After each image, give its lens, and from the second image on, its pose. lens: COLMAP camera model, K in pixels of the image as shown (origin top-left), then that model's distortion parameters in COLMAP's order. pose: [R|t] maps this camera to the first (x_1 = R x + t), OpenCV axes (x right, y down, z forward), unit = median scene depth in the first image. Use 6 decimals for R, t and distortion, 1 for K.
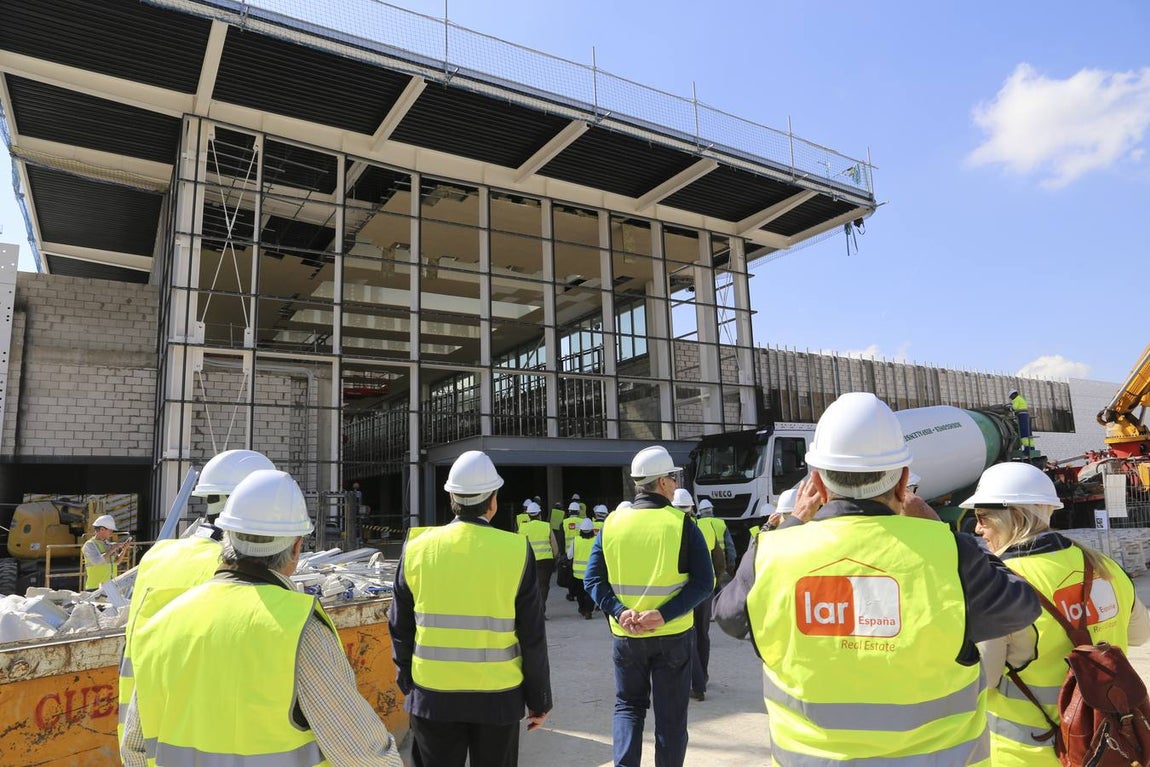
lens RADIAL K [[762.6, 0, 575.0], [0, 762.6, 383.5], [0, 0, 1]] dist [-0.136046, 0.089380]
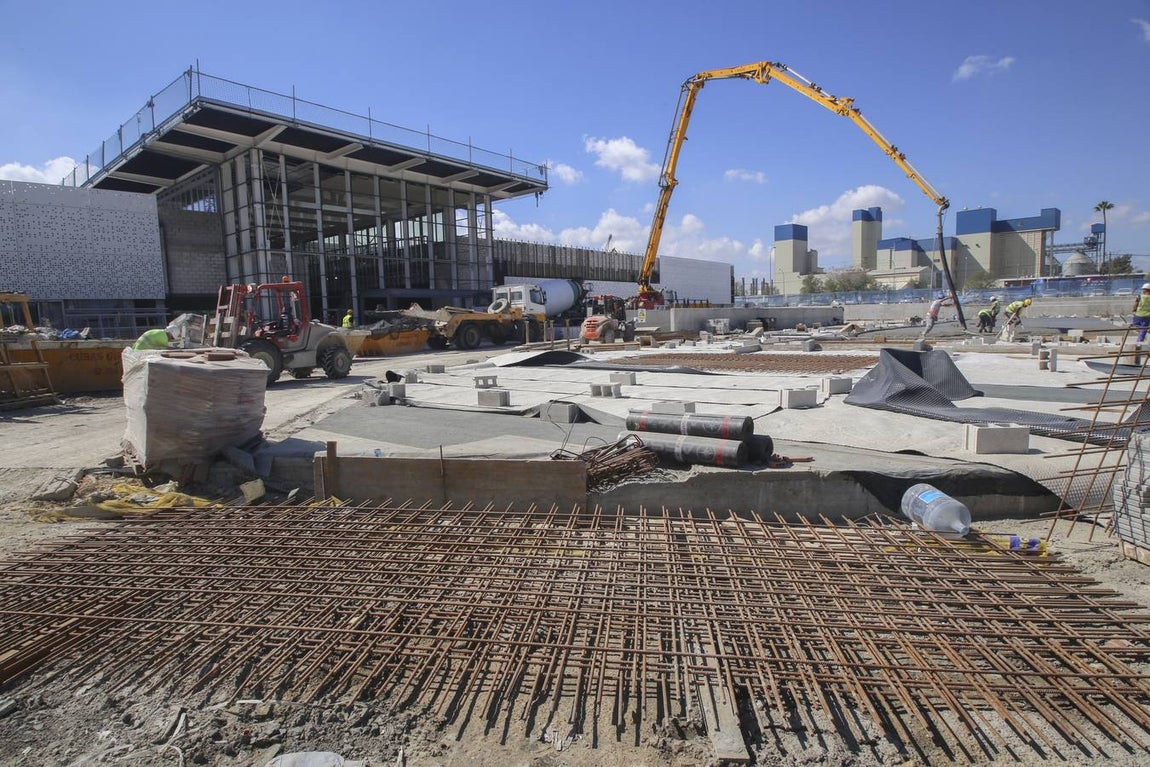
lens RADIAL K [[581.4, 0, 575.0], [0, 581.4, 383.5], [0, 0, 1]] dist [-0.054936, 0.000206]
pose [[0.941306, -0.029946, 0.336223, -0.140110], [-0.062110, 0.963685, 0.259717, -0.126583], [-0.331791, -0.265356, 0.905263, -0.829946]]
